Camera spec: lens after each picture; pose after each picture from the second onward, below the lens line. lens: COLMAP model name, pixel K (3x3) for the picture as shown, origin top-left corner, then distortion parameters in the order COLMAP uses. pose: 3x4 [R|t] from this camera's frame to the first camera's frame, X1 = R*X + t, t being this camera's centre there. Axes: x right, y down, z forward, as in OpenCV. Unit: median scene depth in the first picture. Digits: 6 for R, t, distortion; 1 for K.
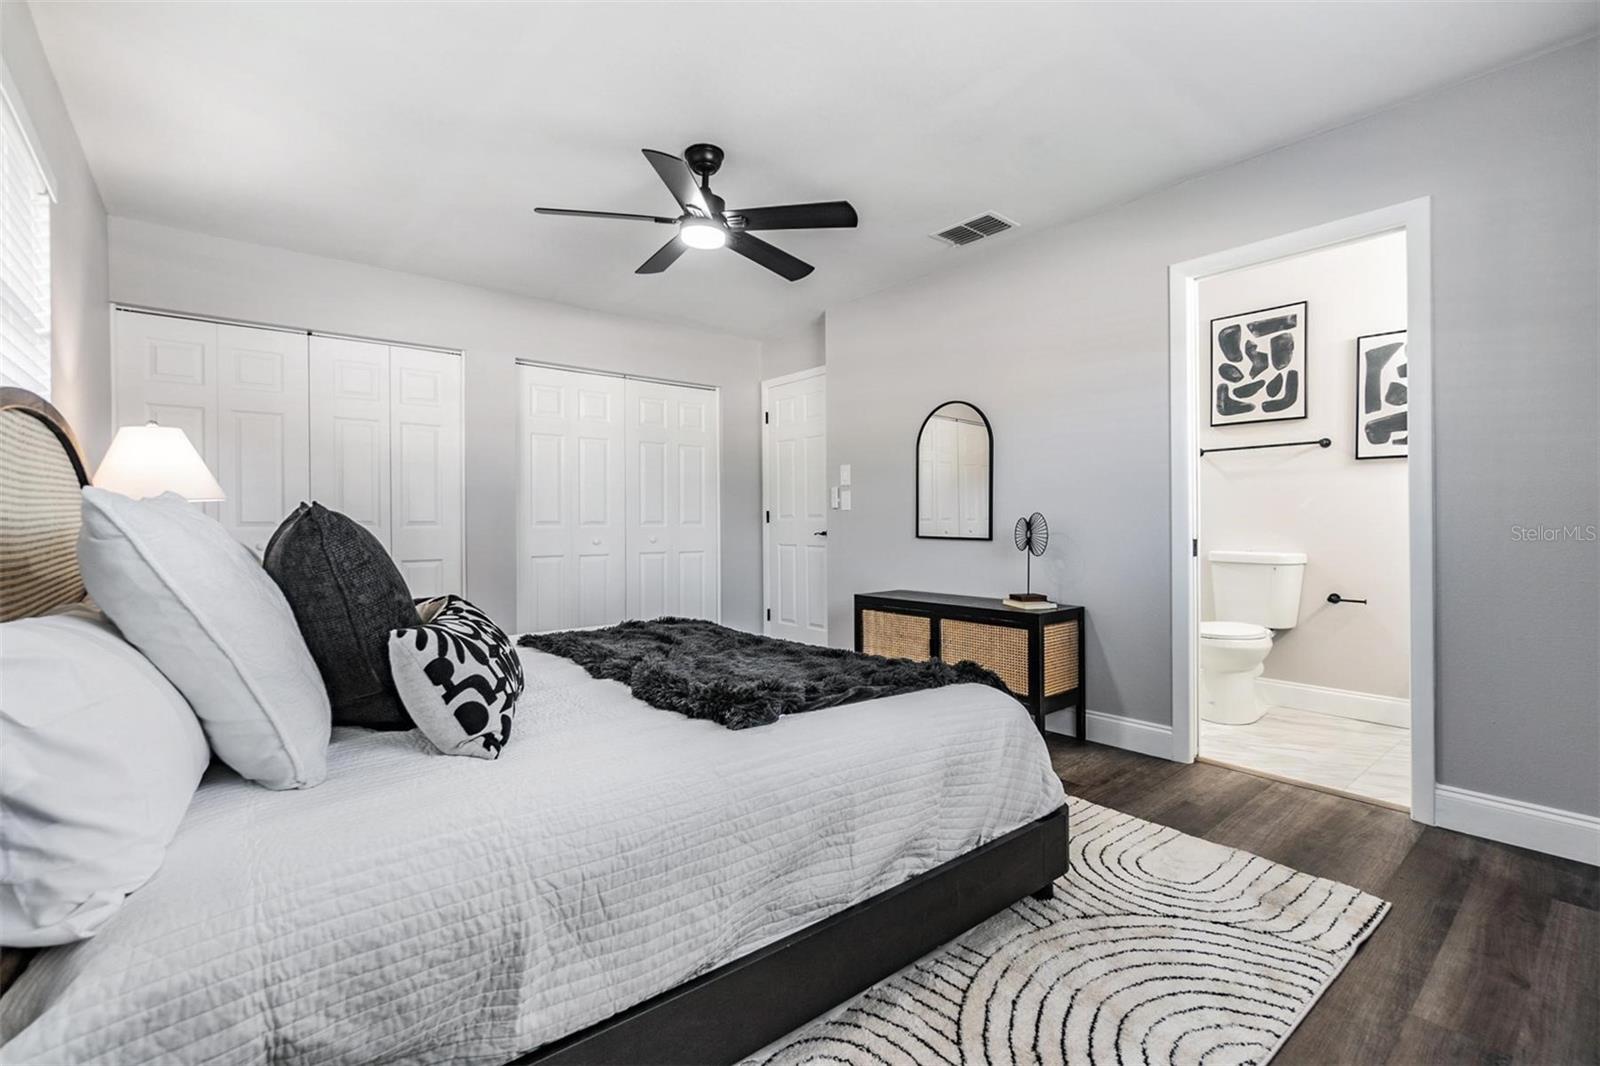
lens RADIAL K [[703.8, 0, 788.1], [0, 703.8, 511.0], [0, 0, 1]] dist [0.000724, -0.000071]
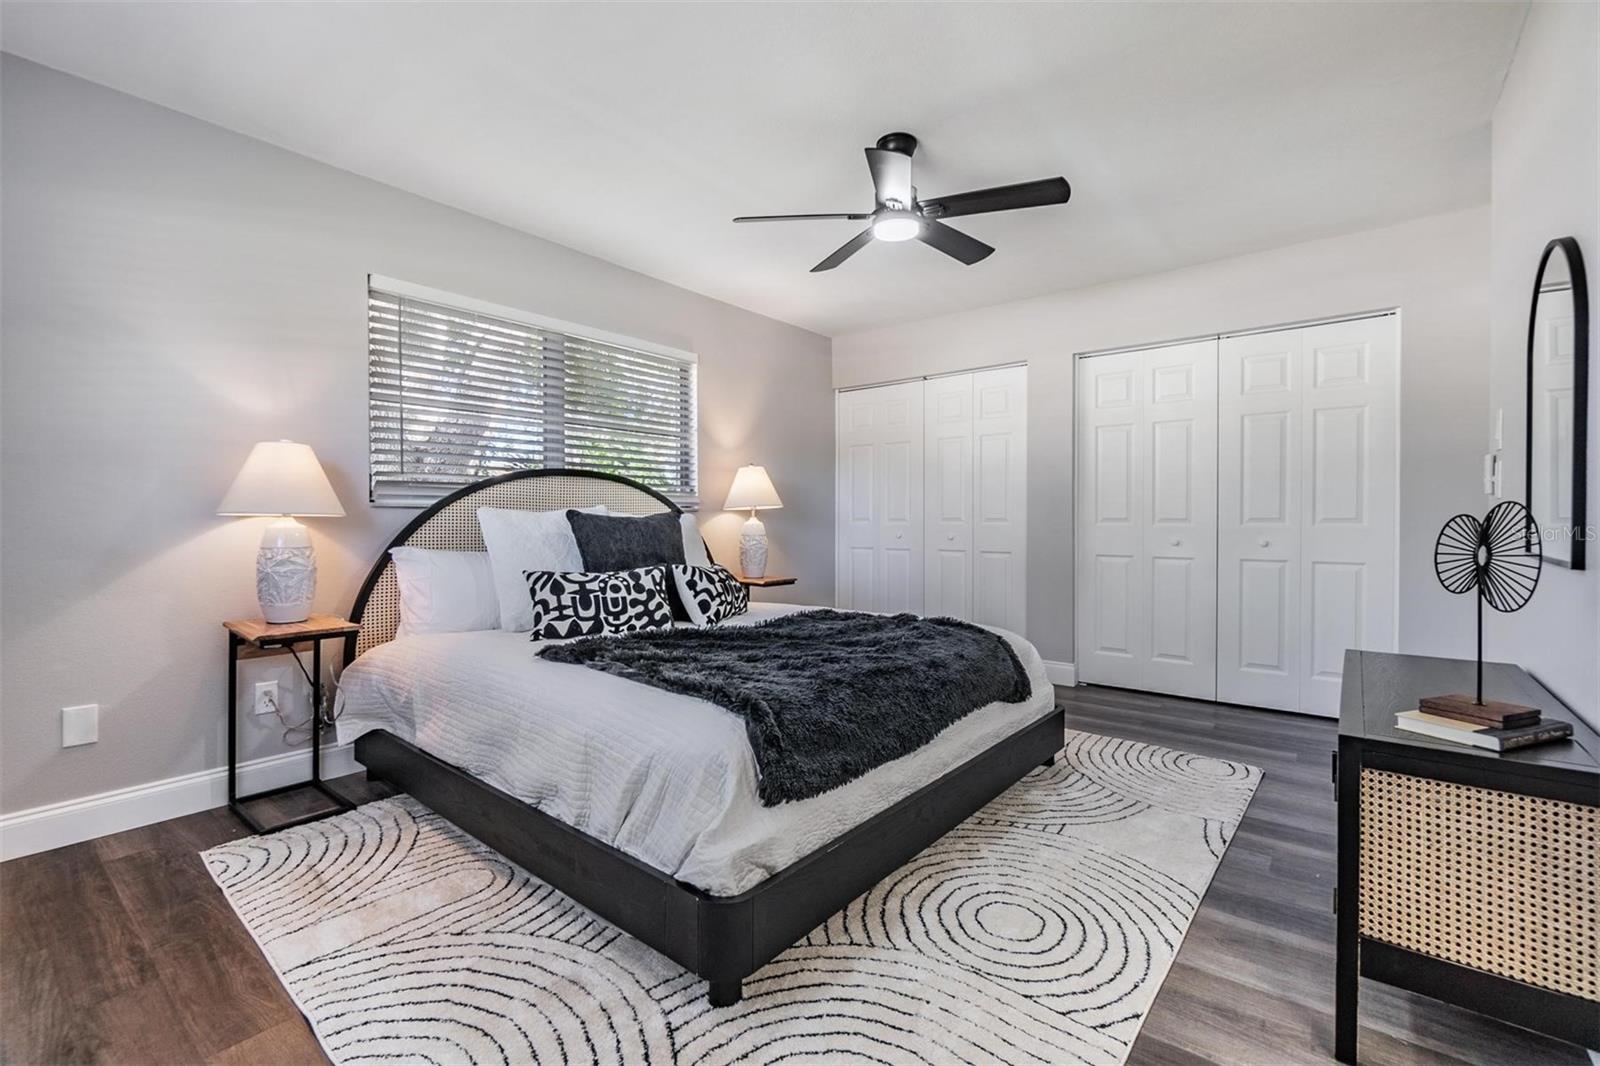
lens RADIAL K [[703.8, 0, 788.1], [0, 703.8, 511.0], [0, 0, 1]] dist [0.000724, -0.000071]
pose [[0.197610, -0.006939, -0.980256, 0.659027], [0.013028, 0.999905, -0.004452, 0.004438], [0.980194, -0.011891, 0.197681, 0.532111]]
